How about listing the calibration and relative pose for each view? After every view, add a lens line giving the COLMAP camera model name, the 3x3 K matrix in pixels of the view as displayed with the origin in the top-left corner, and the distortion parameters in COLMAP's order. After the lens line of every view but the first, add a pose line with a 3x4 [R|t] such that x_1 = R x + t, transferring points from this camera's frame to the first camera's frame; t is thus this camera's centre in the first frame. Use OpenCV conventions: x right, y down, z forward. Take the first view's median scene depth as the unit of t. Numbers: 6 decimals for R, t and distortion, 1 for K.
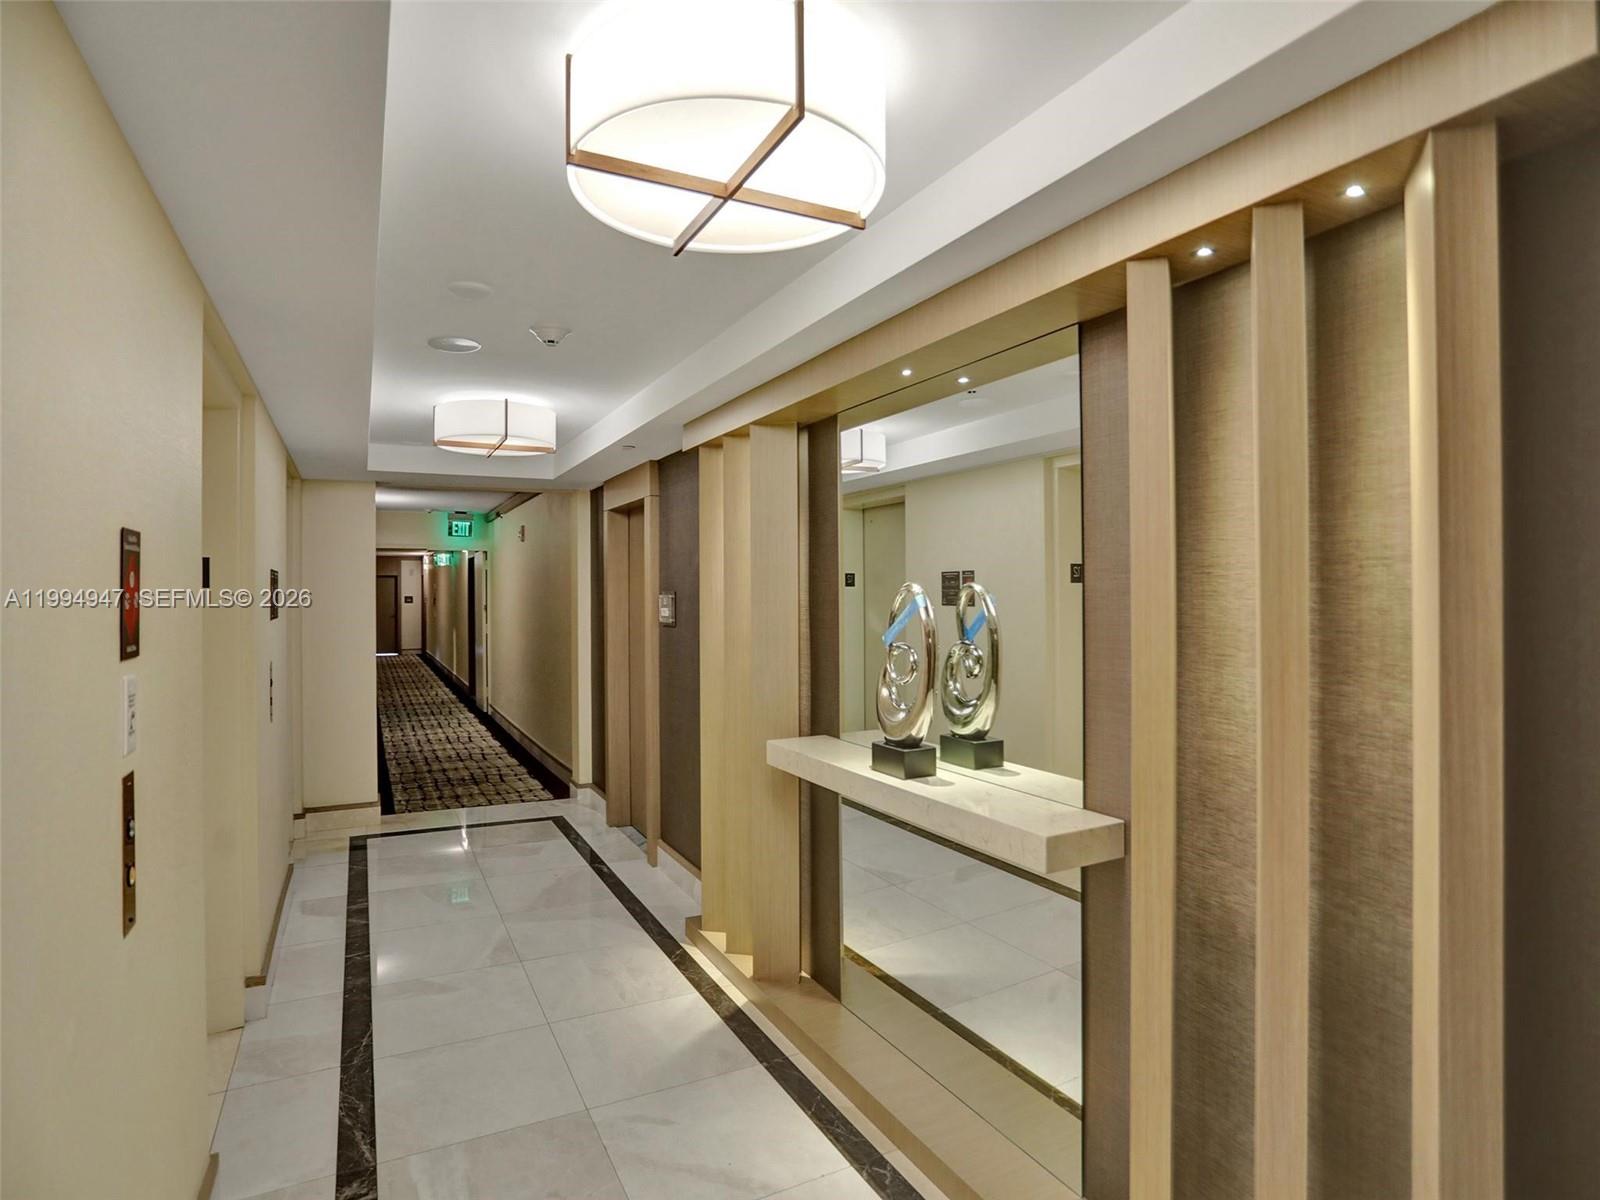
lens RADIAL K [[868.6, 0, 800.0], [0, 868.6, 600.0], [0, 0, 1]] dist [-0.027457, 0.002123]
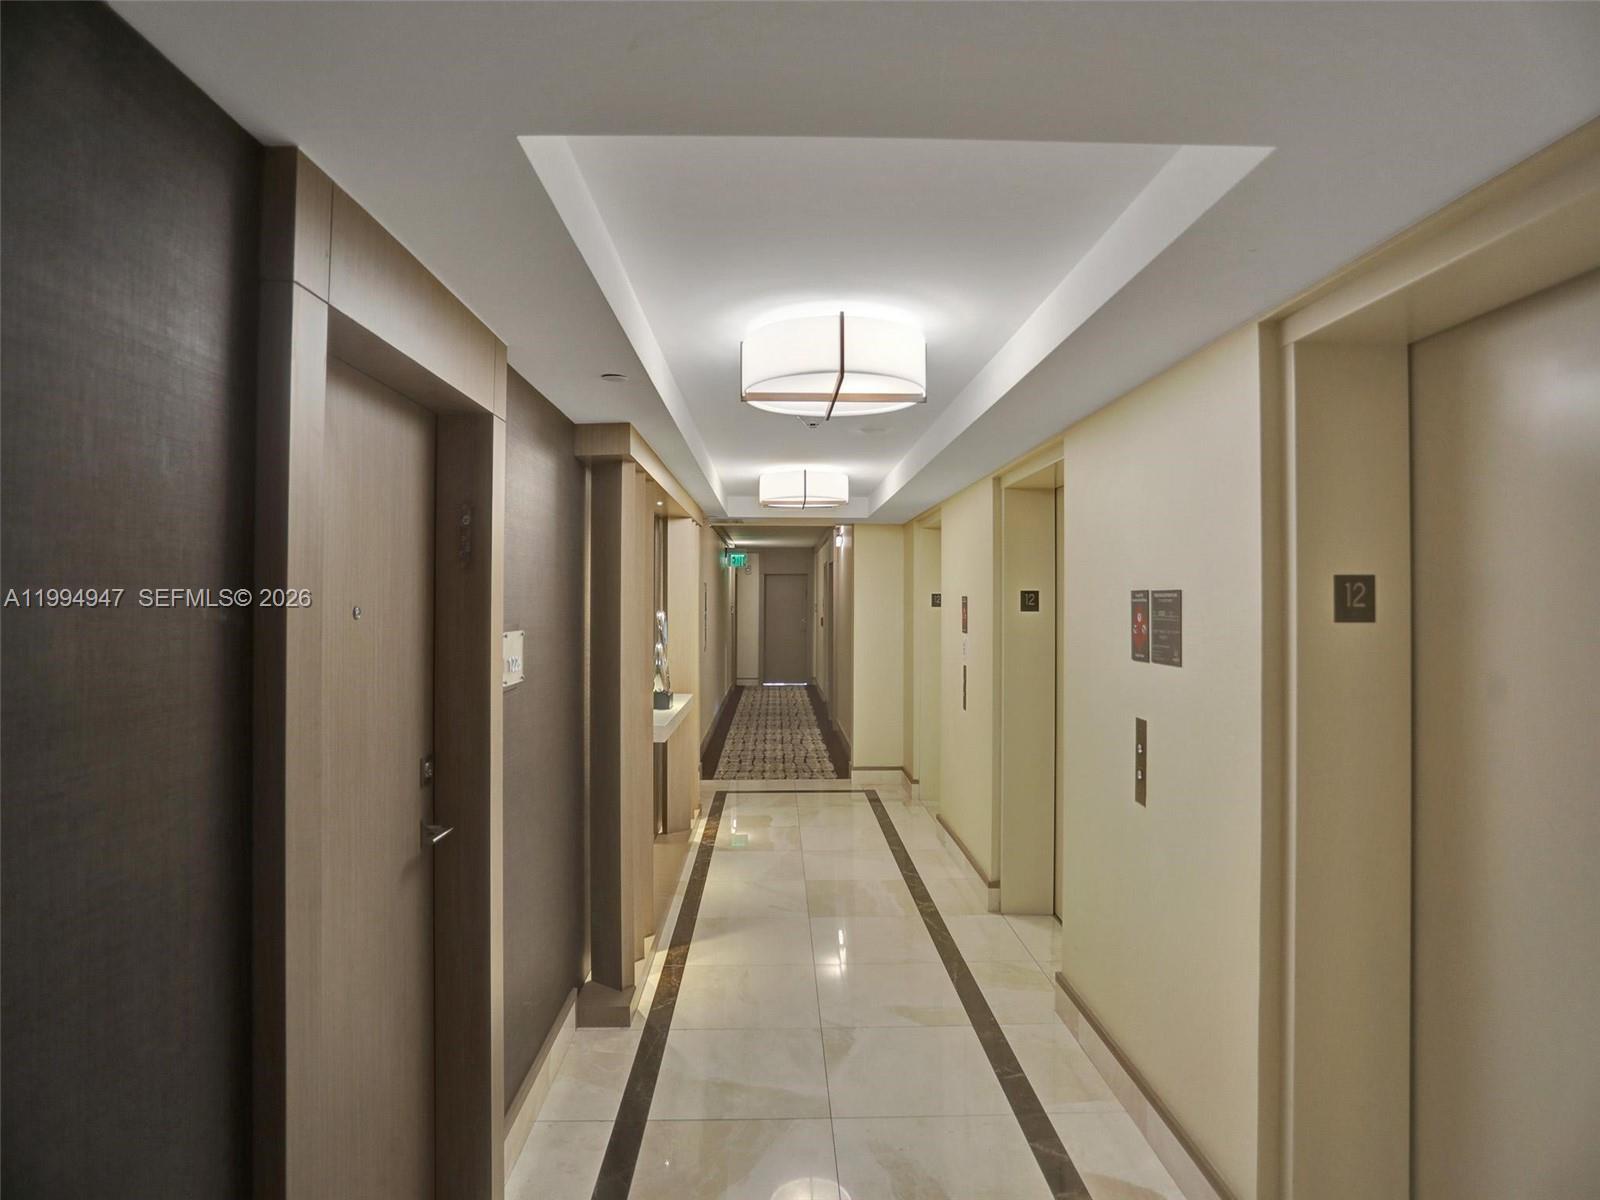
lens RADIAL K [[868.6, 0, 800.0], [0, 868.6, 600.0], [0, 0, 1]] dist [-0.027457, 0.002123]
pose [[-0.904899, 0.006845, 0.425572, -0.774790], [0.004014, 0.999963, -0.007550, -0.019756], [-0.425608, -0.005124, -0.904893, 2.049907]]
